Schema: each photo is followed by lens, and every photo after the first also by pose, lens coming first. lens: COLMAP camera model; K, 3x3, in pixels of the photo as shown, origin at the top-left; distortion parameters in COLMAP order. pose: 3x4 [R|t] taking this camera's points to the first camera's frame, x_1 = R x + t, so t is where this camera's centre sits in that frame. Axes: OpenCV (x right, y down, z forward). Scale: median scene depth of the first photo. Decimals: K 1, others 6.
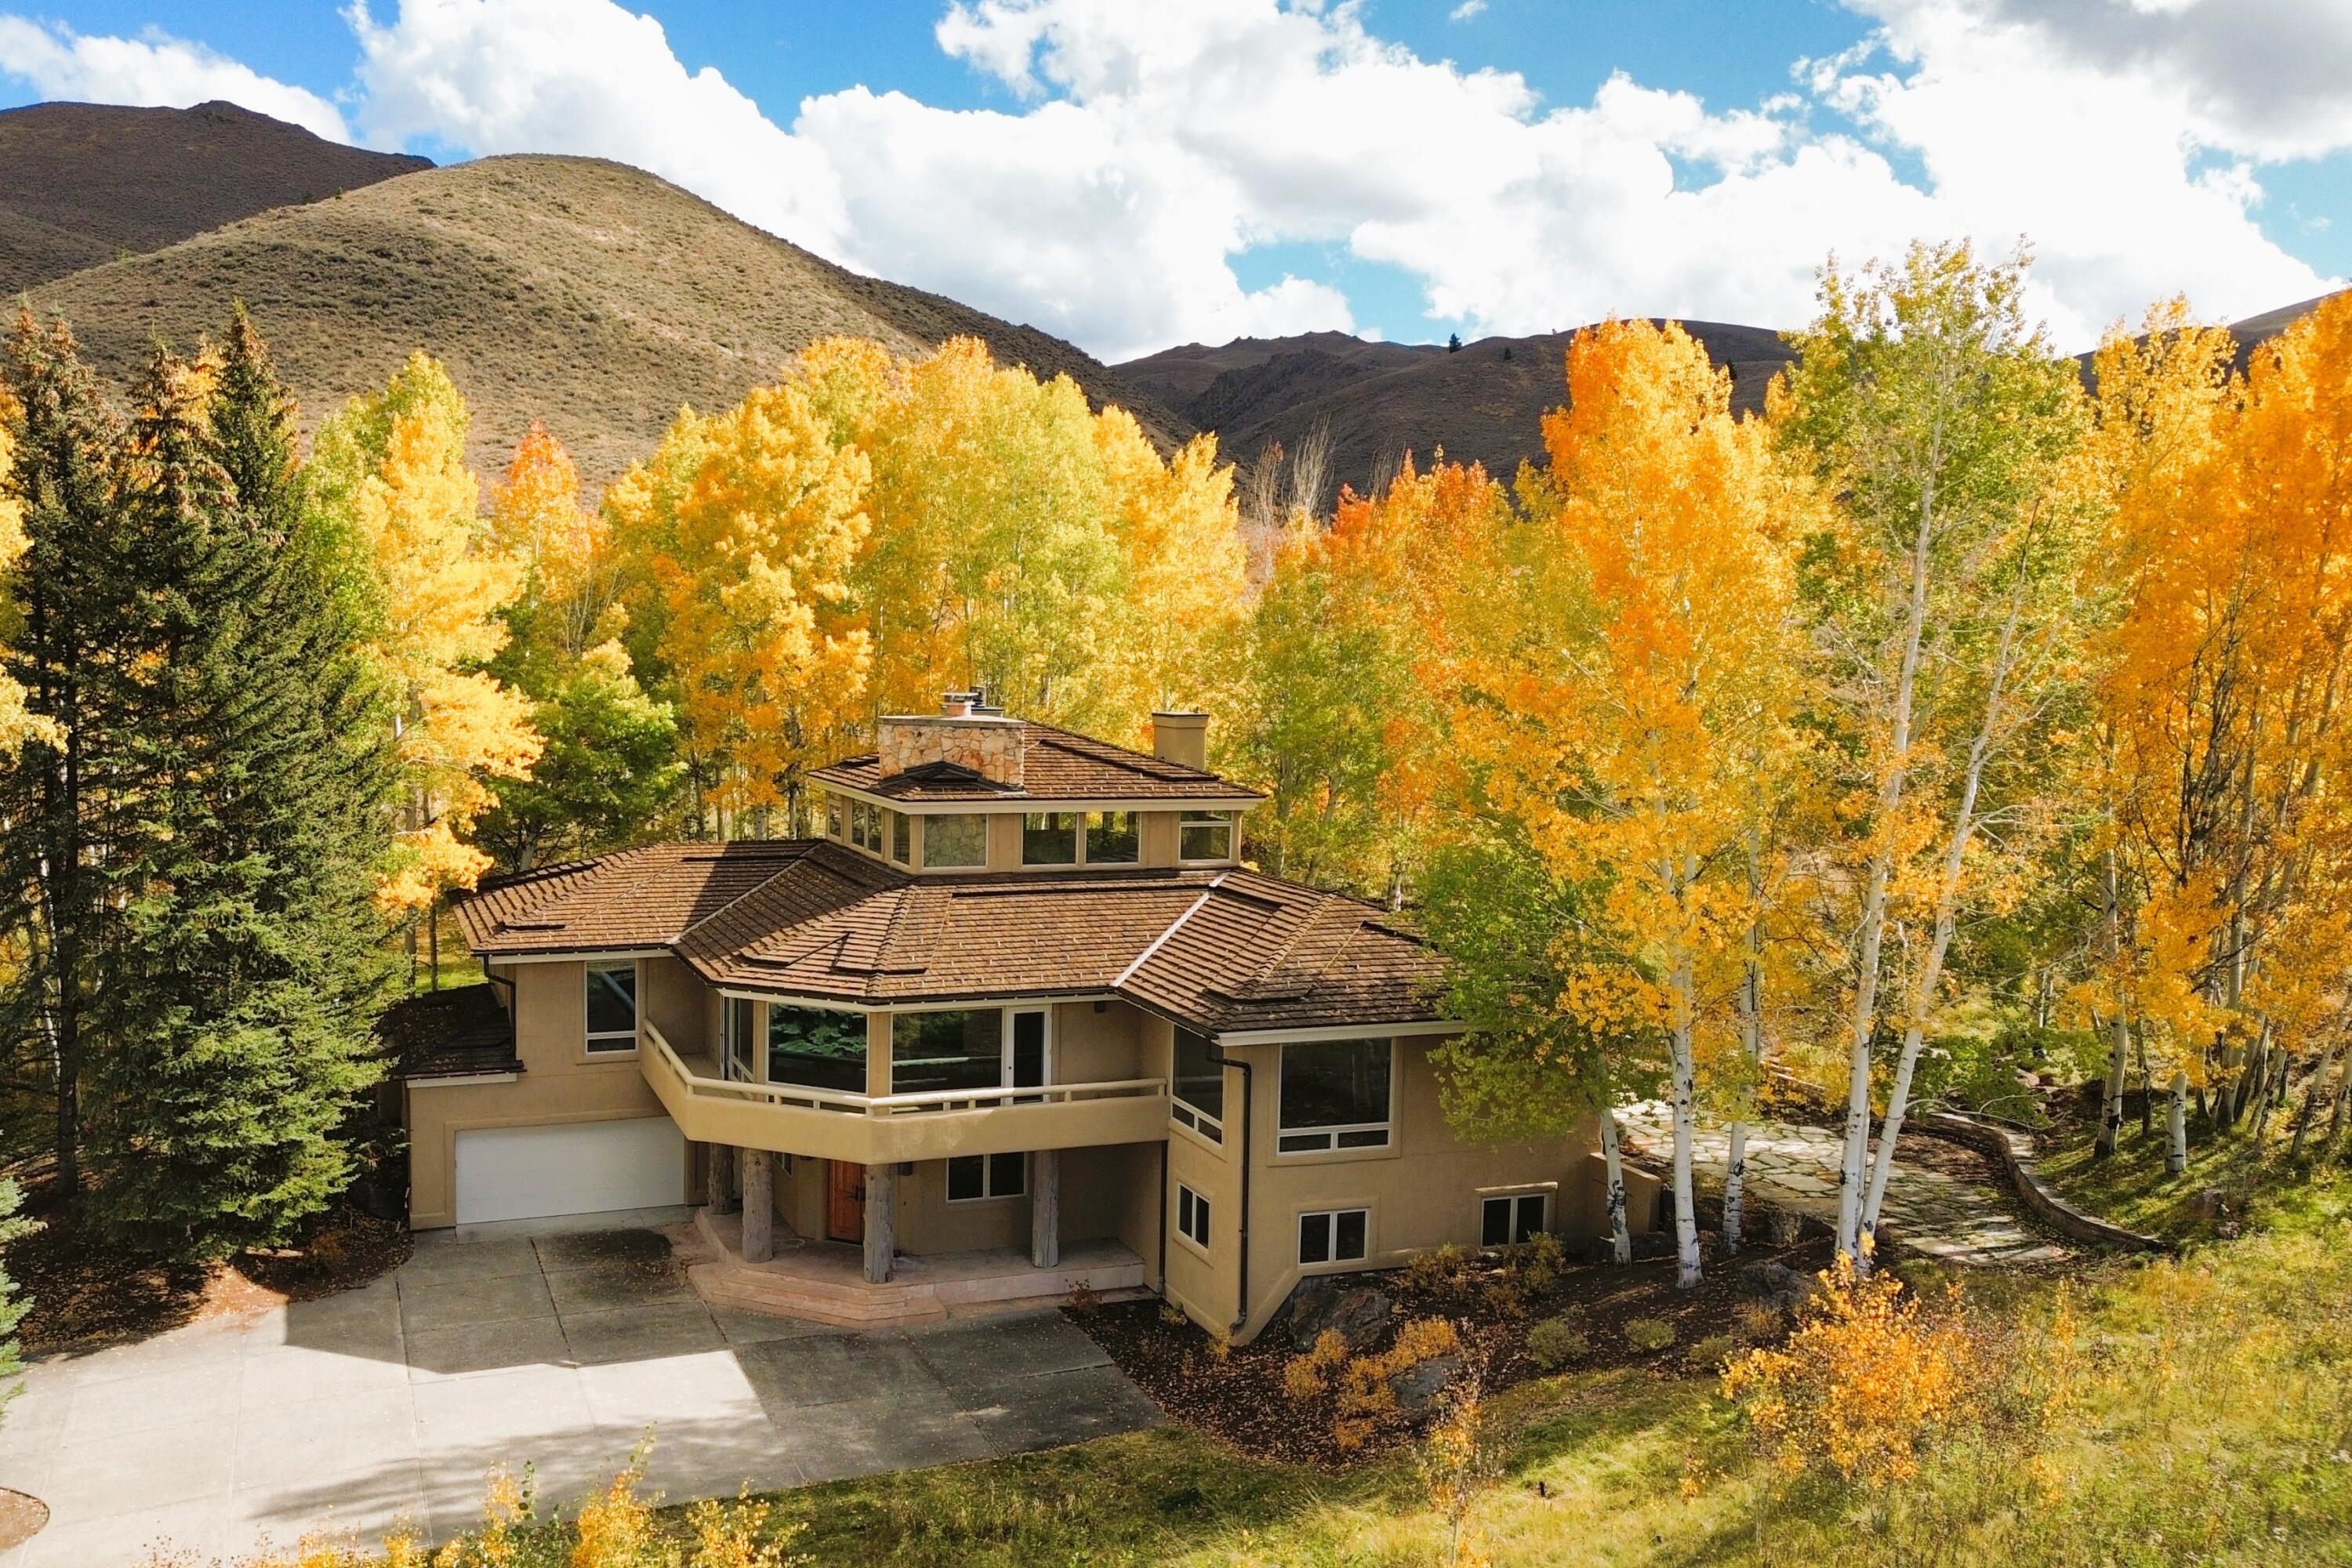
lens RADIAL K [[1988.5, 0, 1012.1], [0, 1988.5, 793.1], [0, 0, 1]] dist [0.057103, -0.001713]
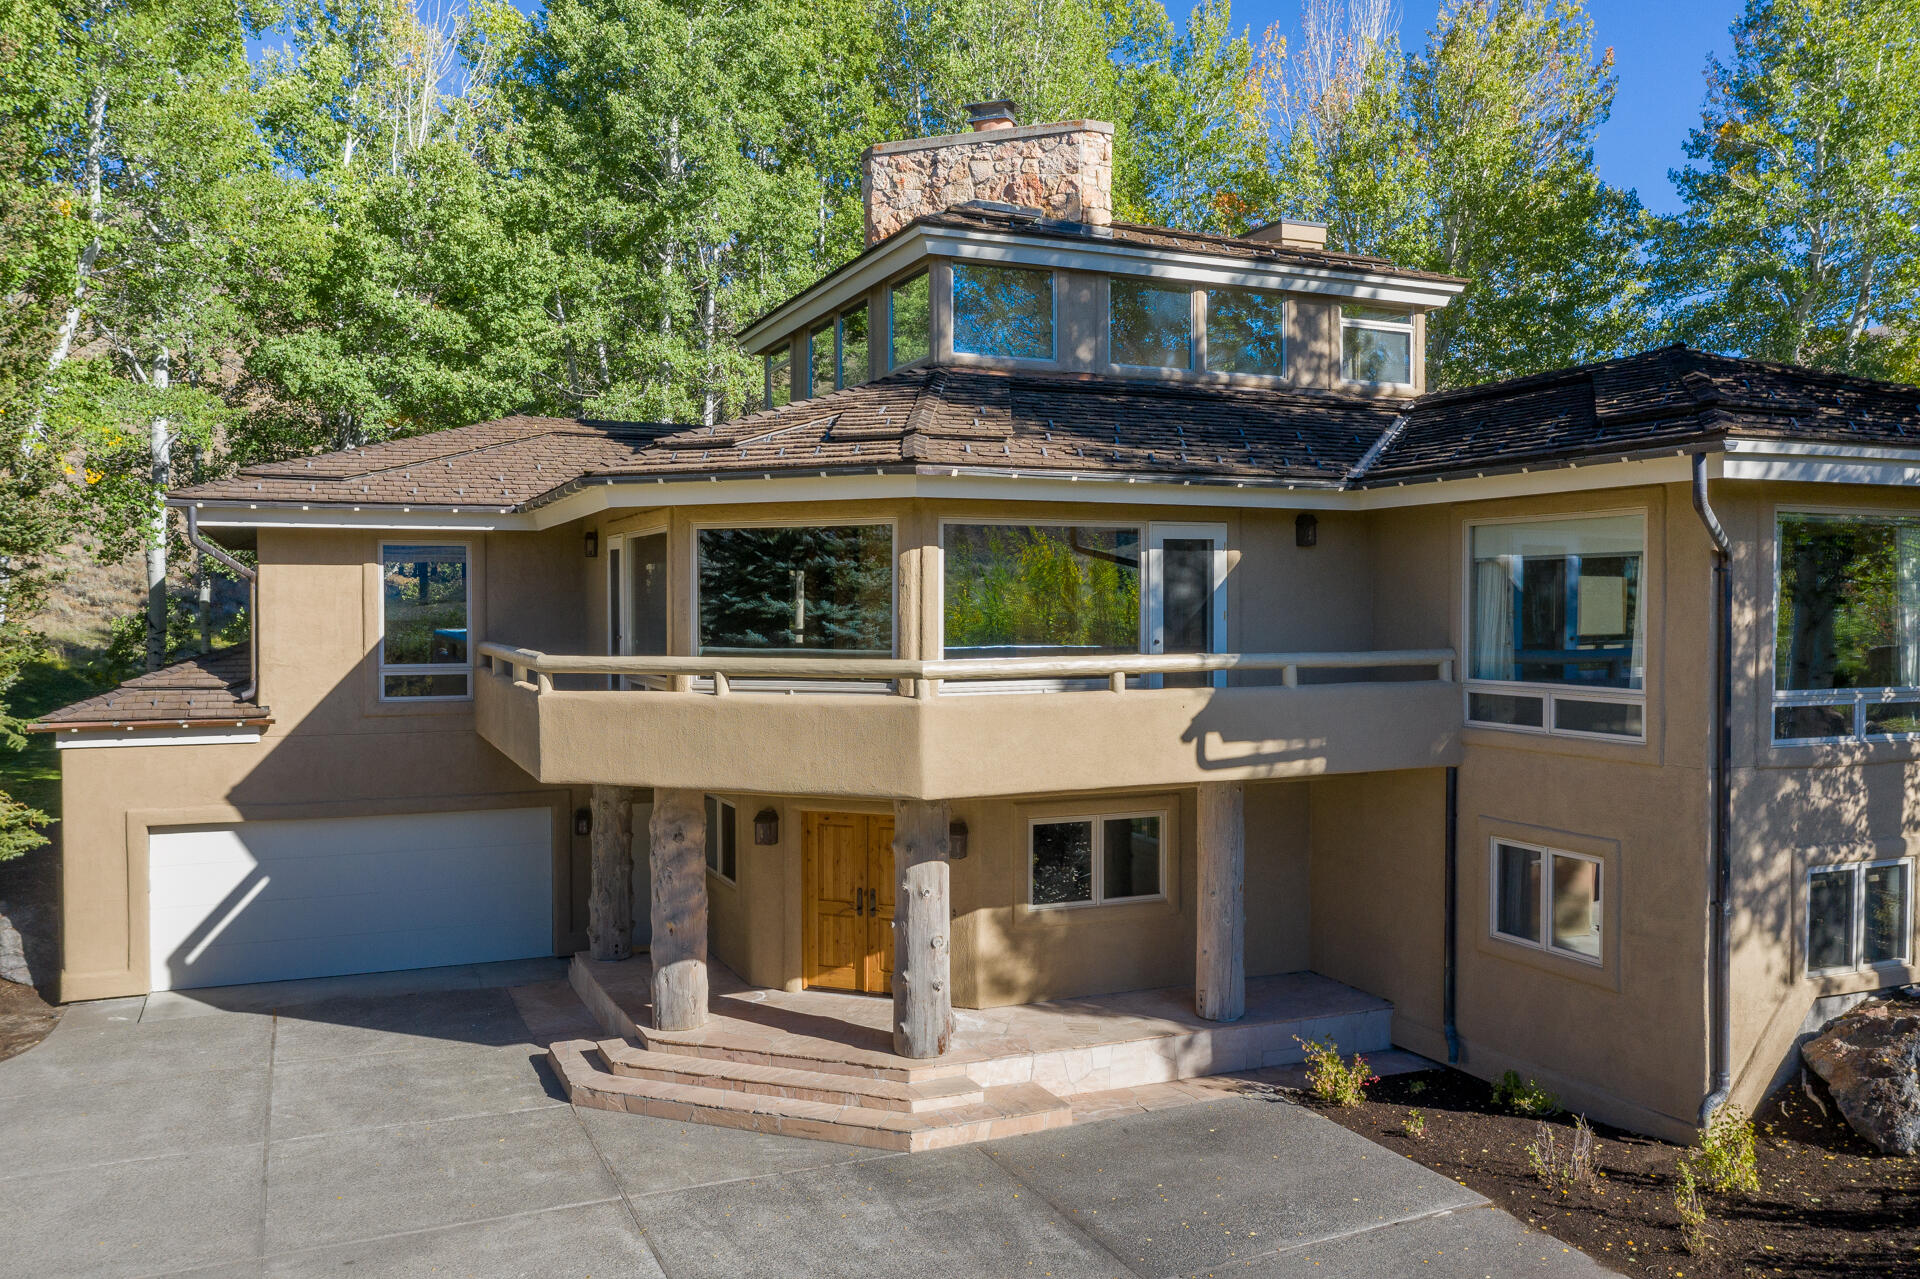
lens RADIAL K [[1552.5, 0, 952.9], [0, 1552.5, 602.2], [0, 0, 1]] dist [-0.012011, -0.002841]
pose [[0.997776, -0.016091, 0.064689, -0.074002], [0.021109, 0.996757, -0.077652, 0.143232], [-0.063230, 0.078845, 0.994880, 0.532094]]
